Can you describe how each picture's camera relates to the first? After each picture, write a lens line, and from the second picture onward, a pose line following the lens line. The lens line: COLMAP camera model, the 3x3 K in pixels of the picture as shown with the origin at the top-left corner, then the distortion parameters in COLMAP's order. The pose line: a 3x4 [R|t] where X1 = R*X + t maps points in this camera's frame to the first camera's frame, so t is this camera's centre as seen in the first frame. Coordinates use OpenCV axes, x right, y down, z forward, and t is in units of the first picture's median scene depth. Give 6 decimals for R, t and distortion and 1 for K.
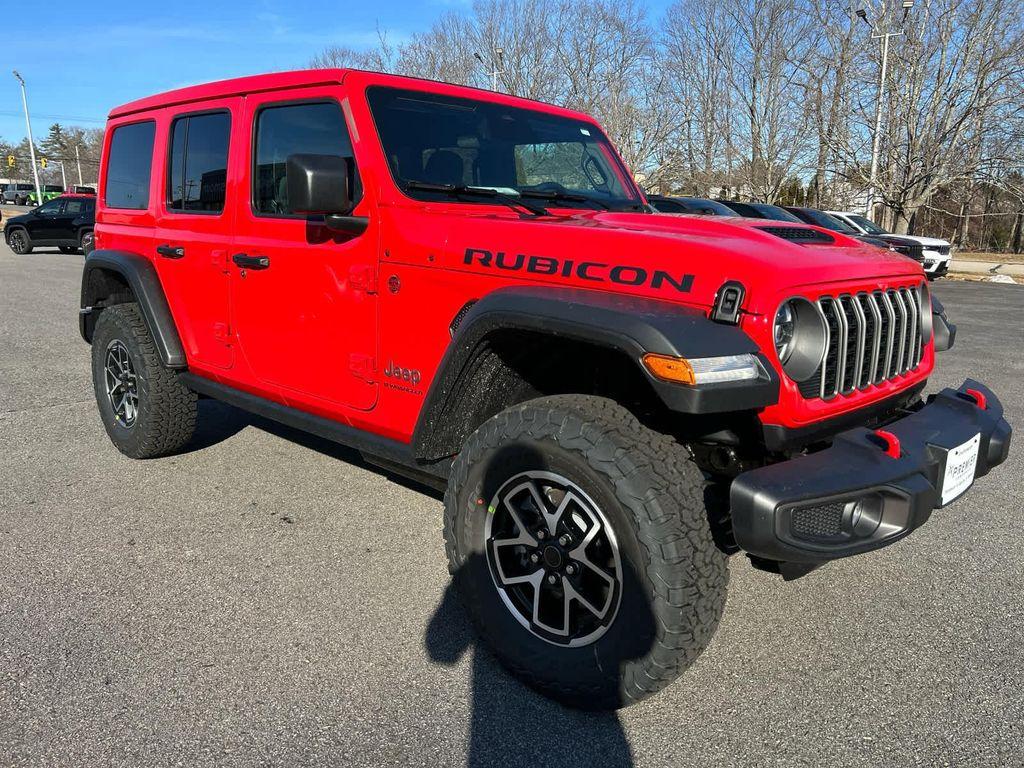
lens RADIAL K [[779.1, 0, 507.9], [0, 779.1, 384.9], [0, 0, 1]] dist [0.045186, -0.045582]
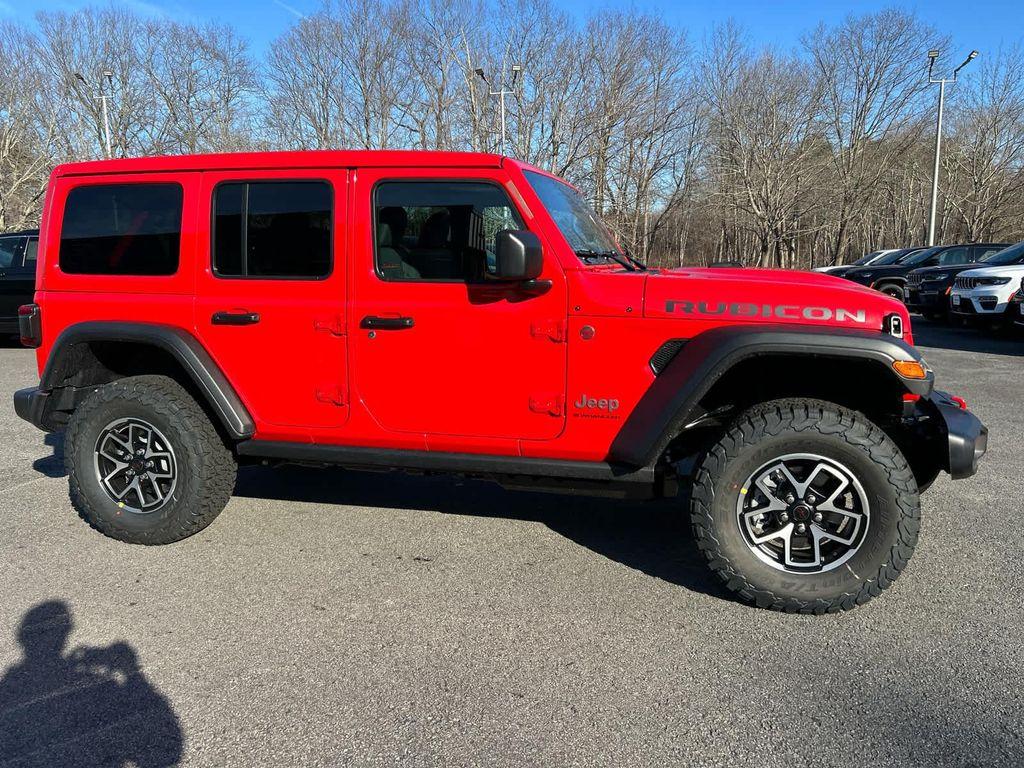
lens RADIAL K [[779.1, 0, 519.2], [0, 779.1, 379.4], [0, 0, 1]] dist [0.045186, -0.045582]
pose [[0.872004, -0.104726, 0.478165, -0.883116], [0.125081, 0.992088, -0.010820, -0.059204], [-0.473249, 0.069245, 0.878203, -0.022794]]
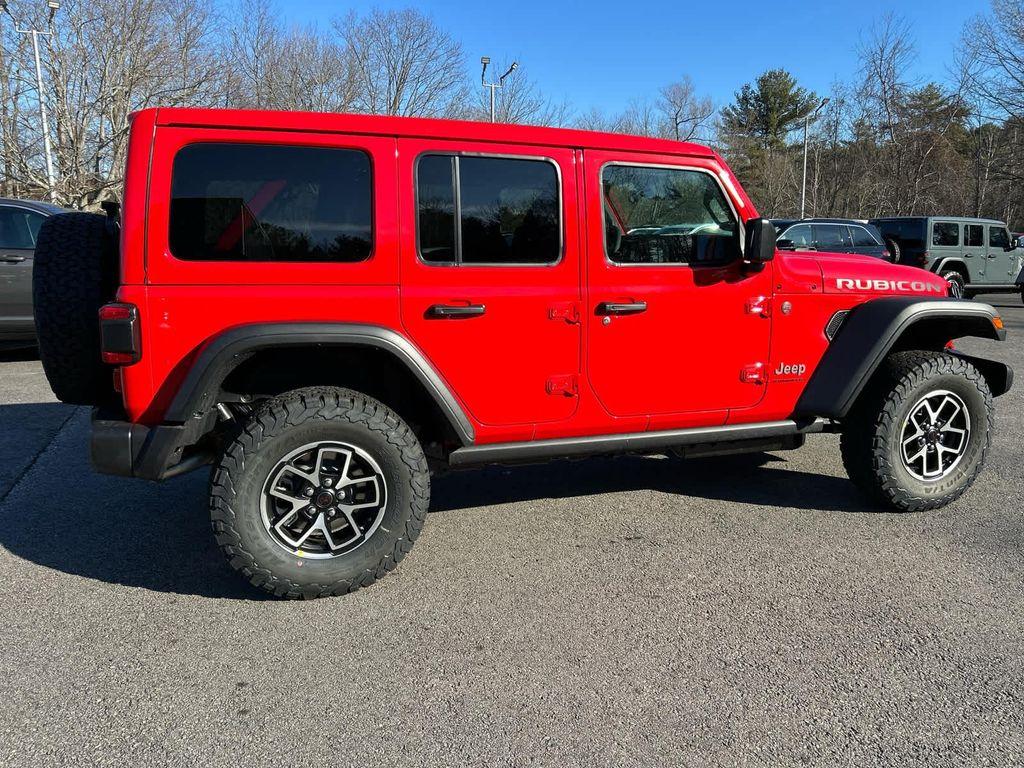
lens RADIAL K [[779.1, 0, 521.8], [0, 779.1, 387.8], [0, 0, 1]] dist [0.045186, -0.045582]
pose [[0.436331, -0.192204, 0.879018, -1.727178], [0.187148, 0.974940, 0.120281, -0.263731], [-0.880109, 0.112024, 0.461367, 0.829291]]
